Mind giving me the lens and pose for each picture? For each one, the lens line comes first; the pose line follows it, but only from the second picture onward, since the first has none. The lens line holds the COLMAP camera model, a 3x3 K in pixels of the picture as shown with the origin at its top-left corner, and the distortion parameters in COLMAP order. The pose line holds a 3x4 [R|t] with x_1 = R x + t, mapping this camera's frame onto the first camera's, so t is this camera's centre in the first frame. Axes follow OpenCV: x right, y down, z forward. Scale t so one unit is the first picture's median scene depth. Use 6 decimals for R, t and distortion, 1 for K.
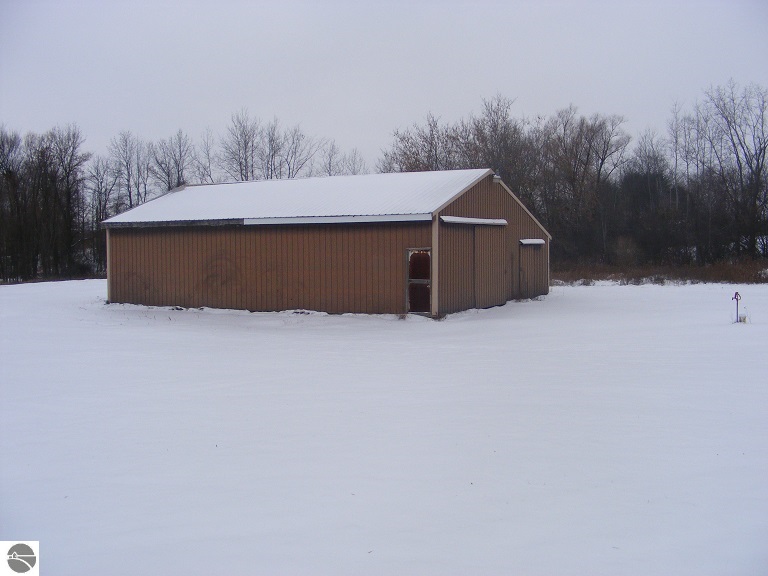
lens RADIAL K [[1211.5, 0, 384.0], [0, 1211.5, 288.0], [0, 0, 1]] dist [-0.349362, 0.145421]
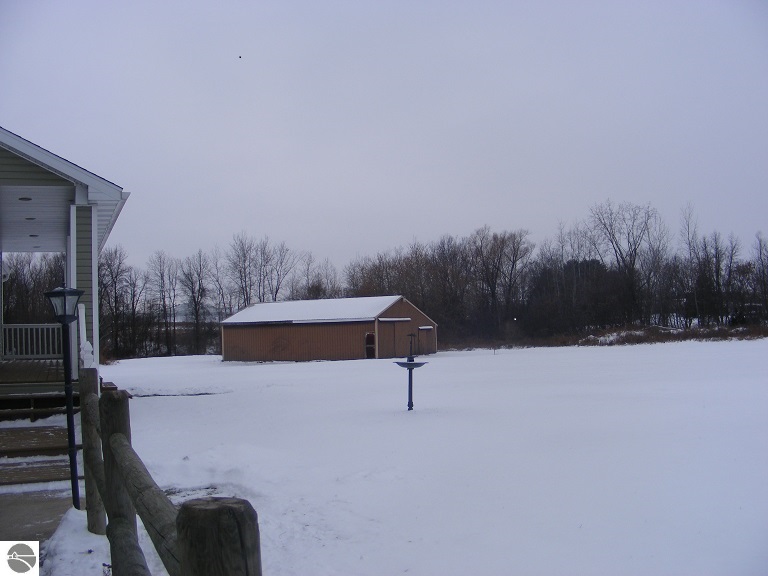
lens RADIAL K [[1211.5, 0, 384.0], [0, 1211.5, 288.0], [0, 0, 1]] dist [-0.349362, 0.145421]
pose [[0.999277, -0.022517, 0.030640, -0.003785], [0.024637, 0.997196, -0.070658, 0.013460], [-0.028963, 0.071362, 0.997030, -0.371597]]
